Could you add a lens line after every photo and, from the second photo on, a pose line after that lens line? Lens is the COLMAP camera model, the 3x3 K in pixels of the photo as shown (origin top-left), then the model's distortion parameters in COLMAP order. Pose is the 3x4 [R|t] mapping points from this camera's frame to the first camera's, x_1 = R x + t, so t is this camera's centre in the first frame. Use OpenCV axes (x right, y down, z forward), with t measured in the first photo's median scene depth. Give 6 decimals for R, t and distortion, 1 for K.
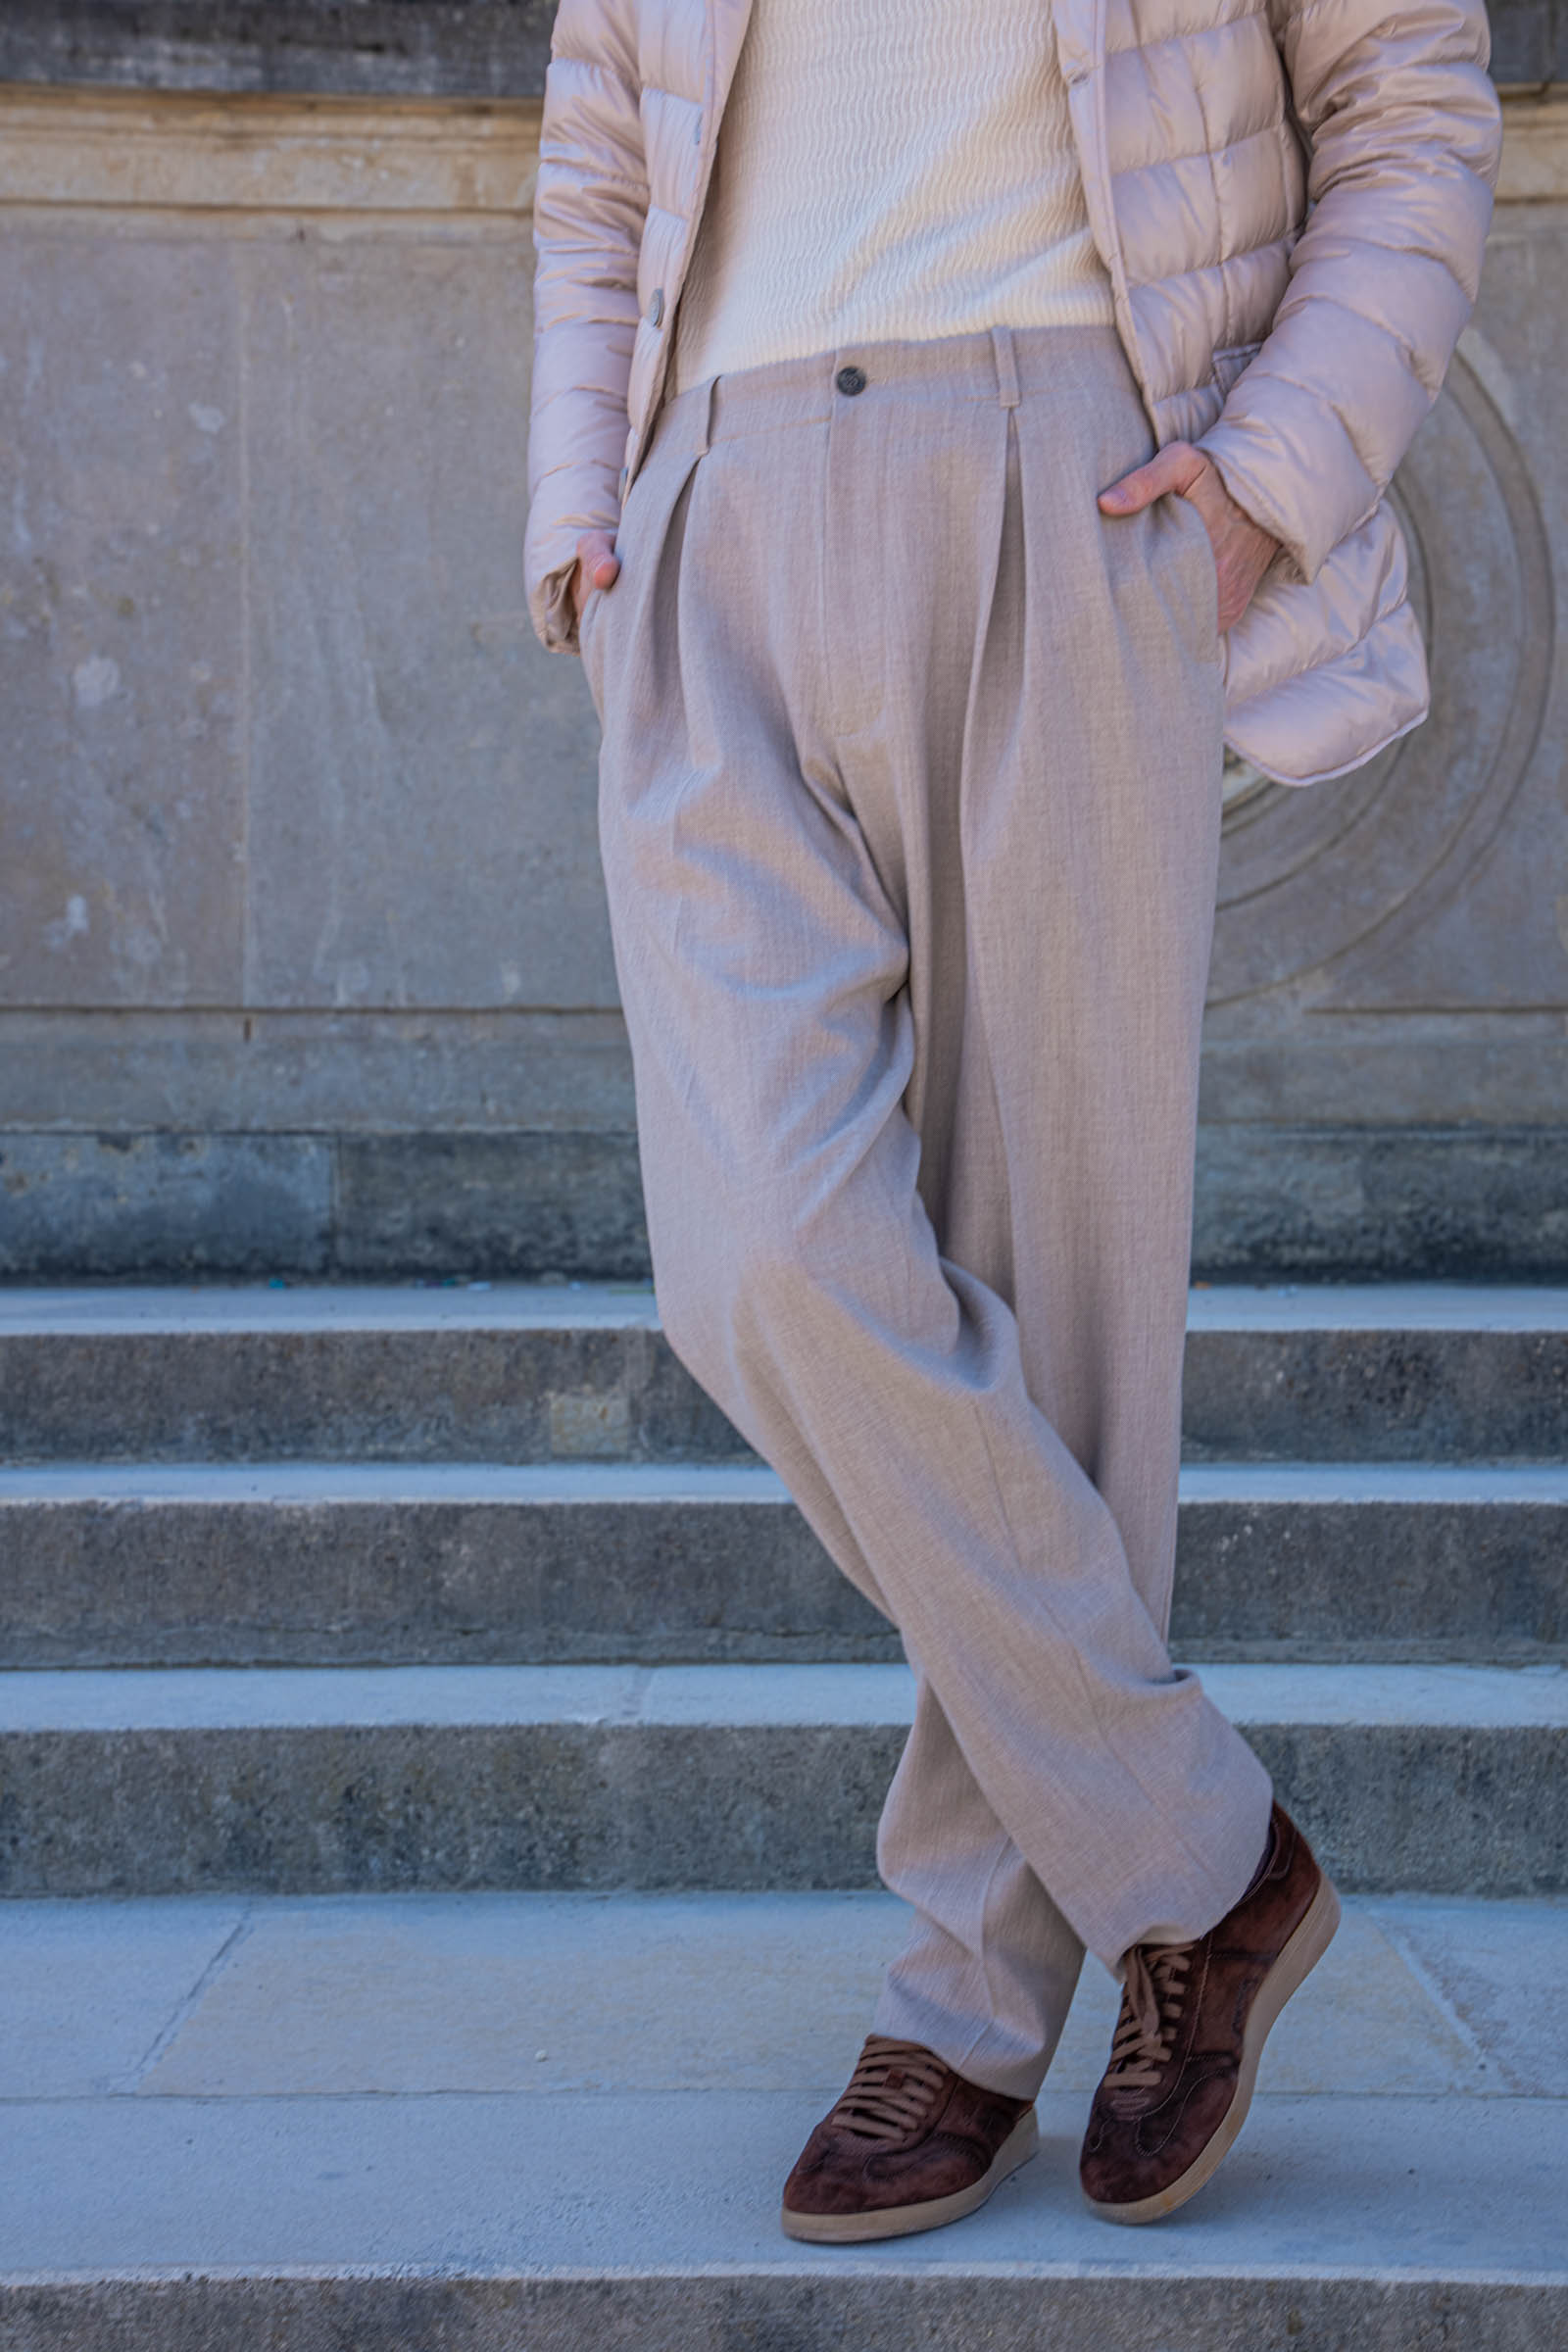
lens RADIAL K [[3870.7, 0, 747.5], [0, 3870.7, 1244.0], [0, 0, 1]] dist [0.290057, 0.000000]
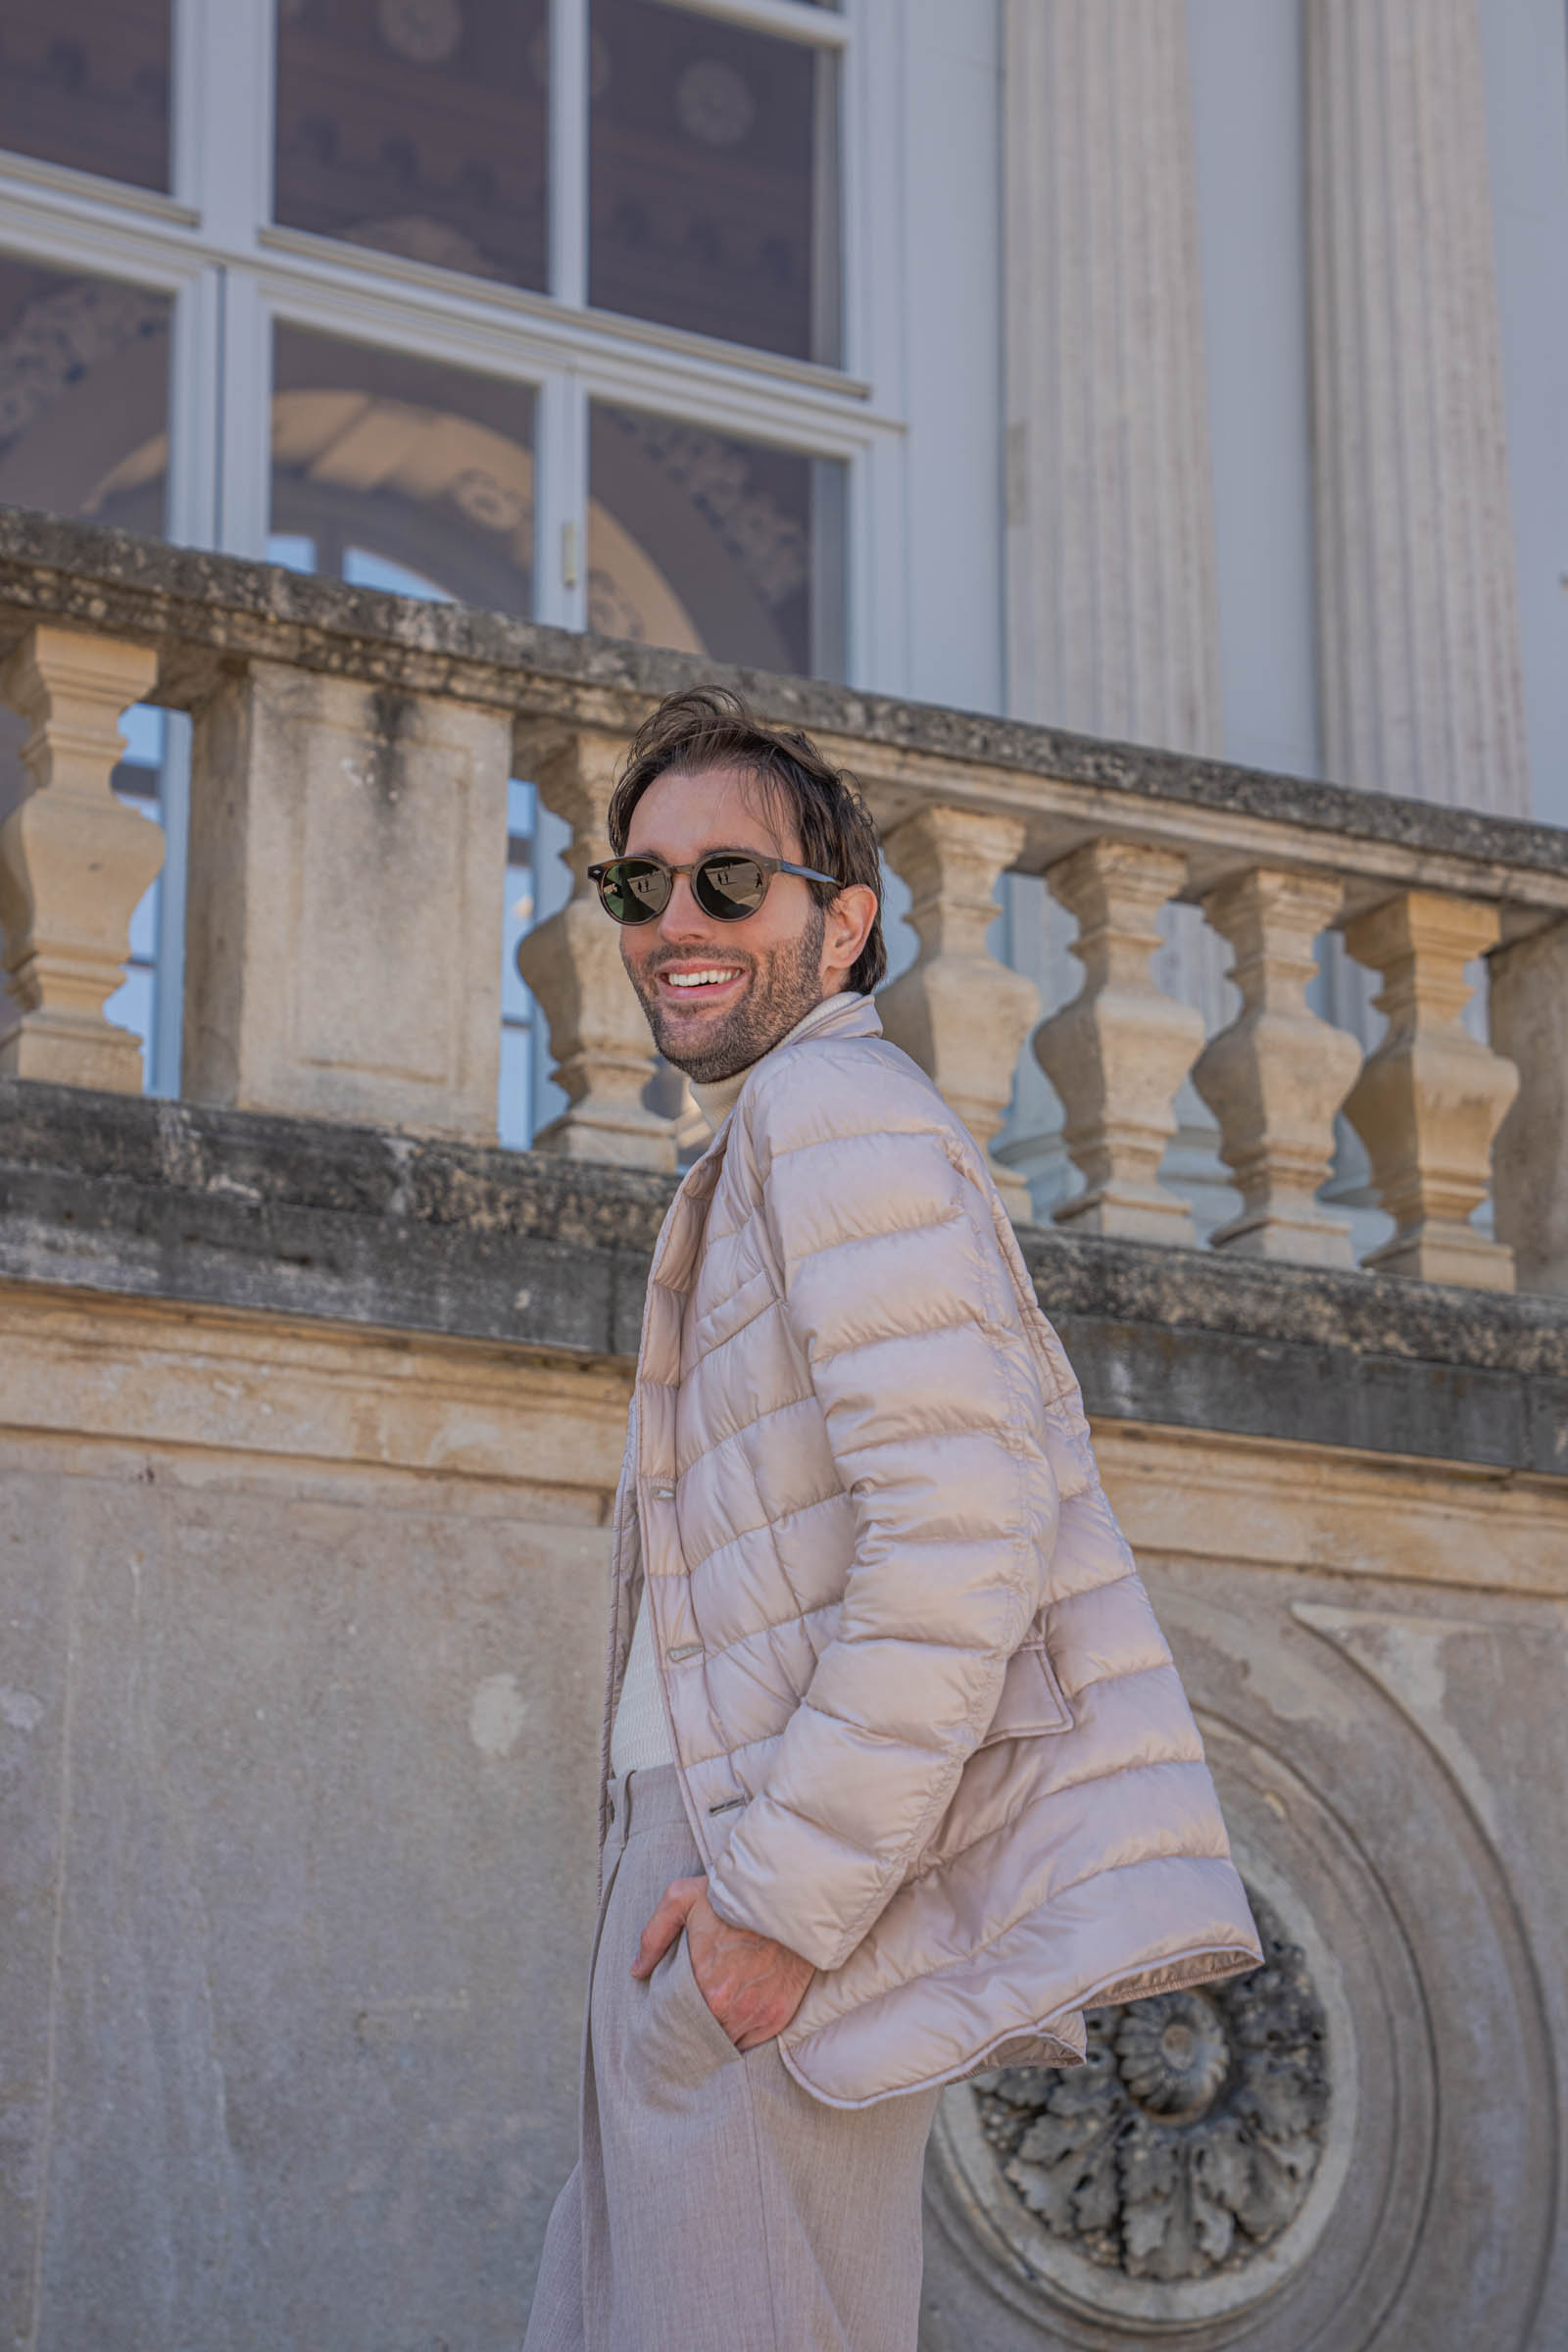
lens RADIAL K [[4558.2, 0, 848.0], [0, 4558.2, 1169.0], [0, 0, 1]] dist [0.305672, 0.000000]
pose [[0.874893, 0.132306, 0.465894, -0.408258], [0.008258, 0.957748, -0.287491, -0.062131], [-0.484246, 0.255371, 0.836834, 0.205004]]
